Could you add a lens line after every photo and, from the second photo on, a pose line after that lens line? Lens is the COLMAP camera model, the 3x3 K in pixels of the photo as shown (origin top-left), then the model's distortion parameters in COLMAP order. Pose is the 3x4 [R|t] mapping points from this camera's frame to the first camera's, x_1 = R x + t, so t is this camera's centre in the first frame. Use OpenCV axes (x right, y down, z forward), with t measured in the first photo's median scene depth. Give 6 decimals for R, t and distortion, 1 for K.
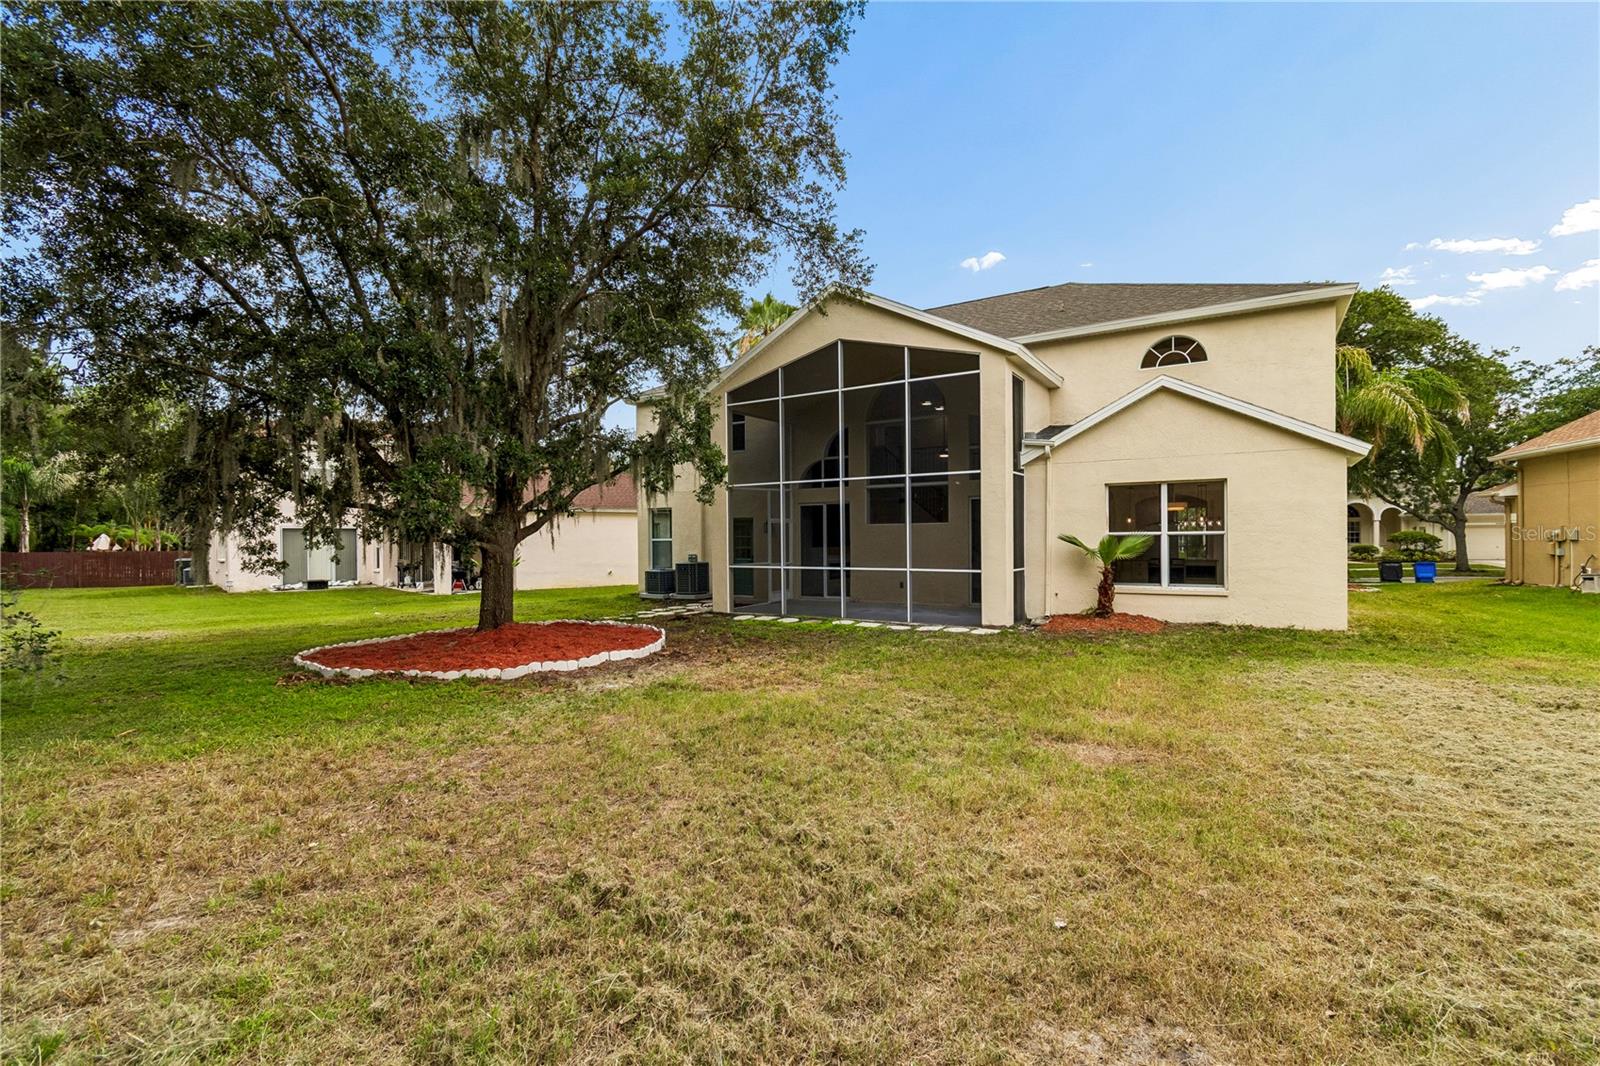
lens RADIAL K [[708.5, 0, 802.2], [0, 708.5, 538.1], [0, 0, 1]] dist [0.004145, -0.001345]
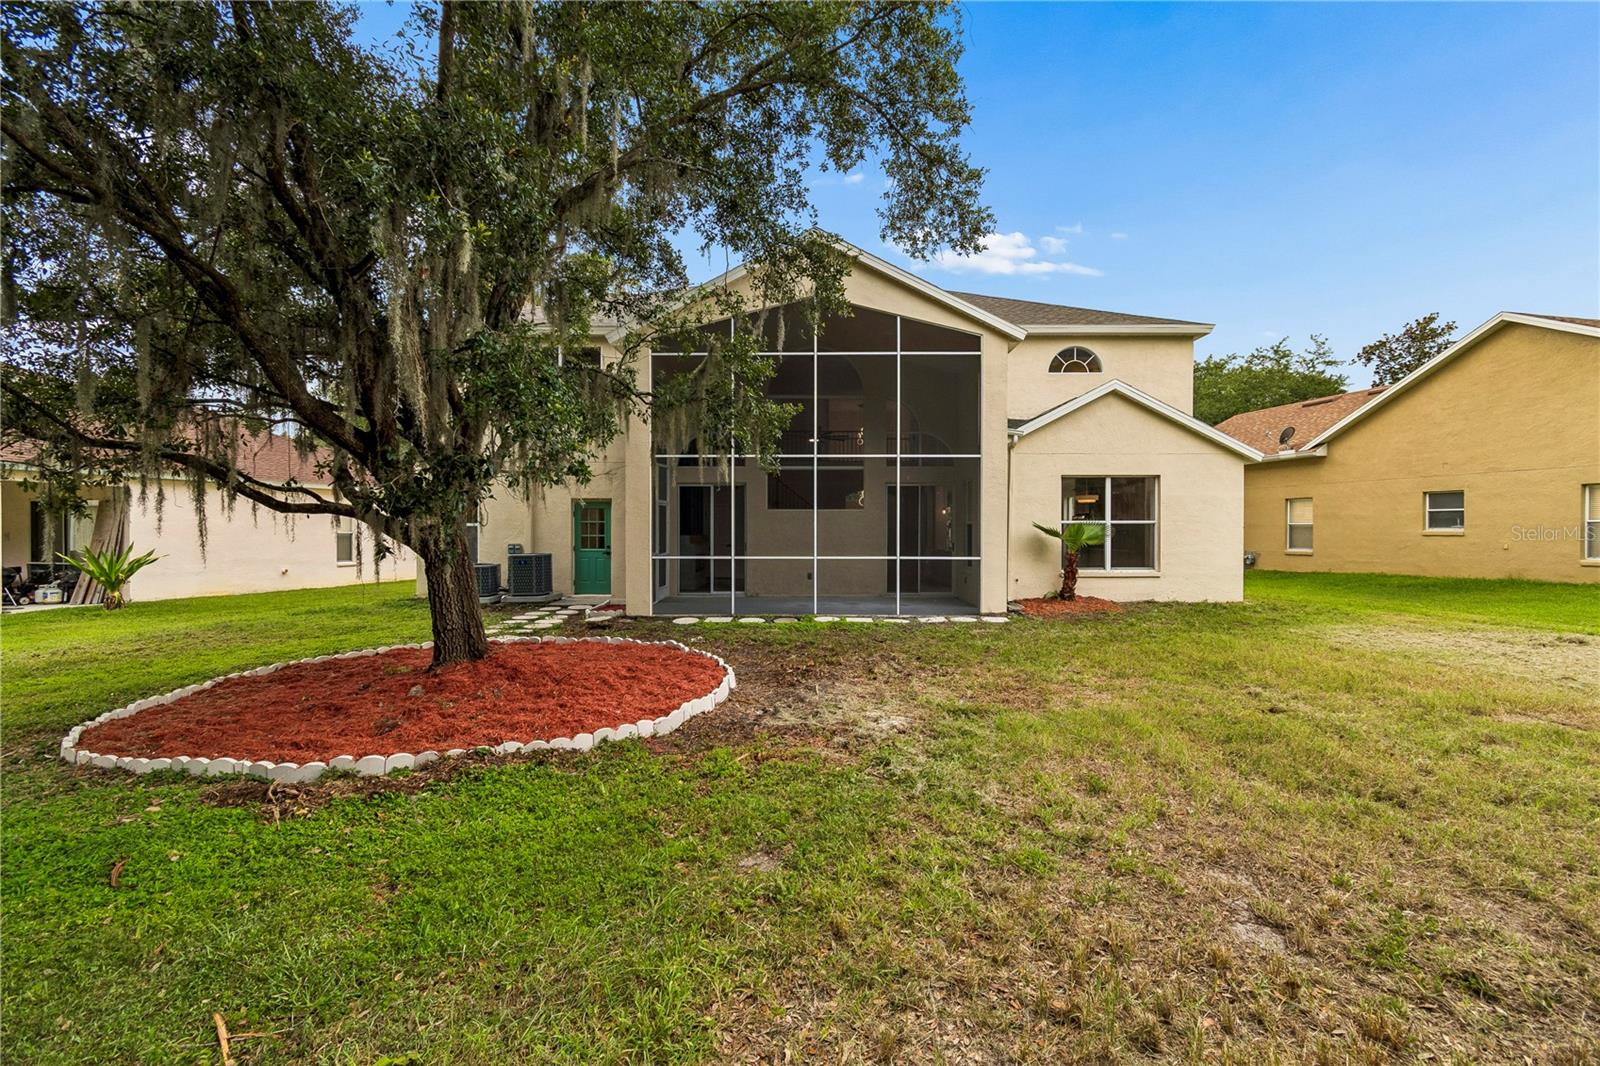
lens RADIAL K [[708.5, 0, 799.9], [0, 708.5, 533.0], [0, 0, 1]] dist [0.004145, -0.001345]
pose [[0.854963, 0.007368, 0.518637, -0.470713], [-0.008035, 0.999967, -0.000960, 0.014729], [-0.518627, -0.003346, 0.854994, 0.297271]]
